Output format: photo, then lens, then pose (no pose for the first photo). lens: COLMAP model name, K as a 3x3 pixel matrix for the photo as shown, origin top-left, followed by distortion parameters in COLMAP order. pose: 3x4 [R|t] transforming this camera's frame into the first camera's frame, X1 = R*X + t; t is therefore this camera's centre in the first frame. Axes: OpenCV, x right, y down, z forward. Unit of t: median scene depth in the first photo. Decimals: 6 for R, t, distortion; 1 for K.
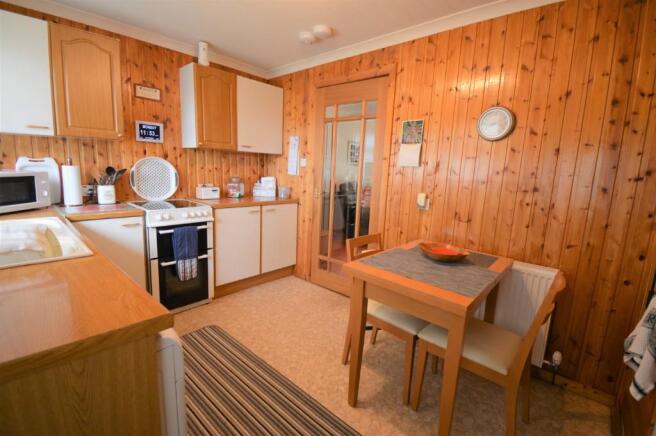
lens RADIAL K [[299.1, 0, 330.1], [0, 299.1, 214.7], [0, 0, 1]] dist [0.028170, -0.027687]
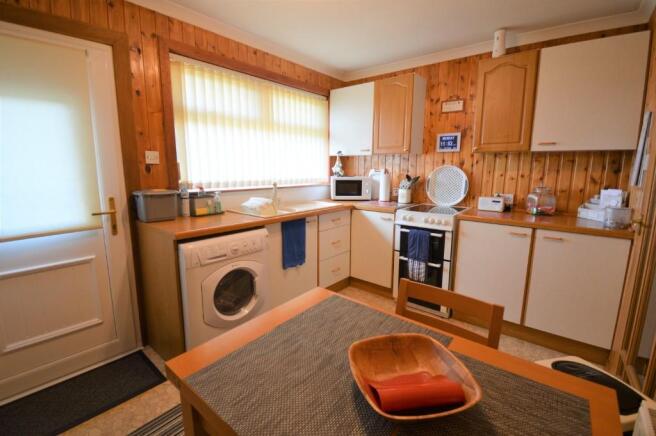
lens RADIAL K [[299.1, 0, 330.1], [0, 299.1, 214.7], [0, 0, 1]] dist [0.028170, -0.027687]
pose [[0.035765, 0.114449, -0.992785, 0.501857], [-0.159932, 0.981272, 0.107360, -0.069358], [0.986480, 0.154938, 0.053399, 0.575776]]
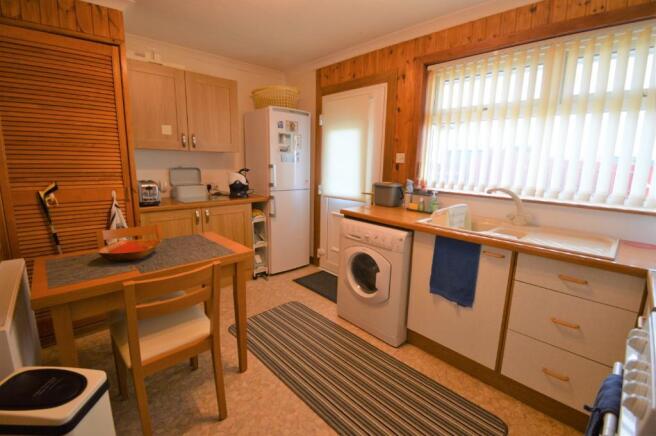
lens RADIAL K [[299.1, 0, 330.1], [0, 299.1, 214.7], [0, 0, 1]] dist [0.028170, -0.027687]
pose [[-0.991788, -0.091696, 0.089158, -0.189716], [-0.057091, 0.941219, 0.332936, -0.201772], [-0.114446, 0.325112, -0.938725, 1.177960]]
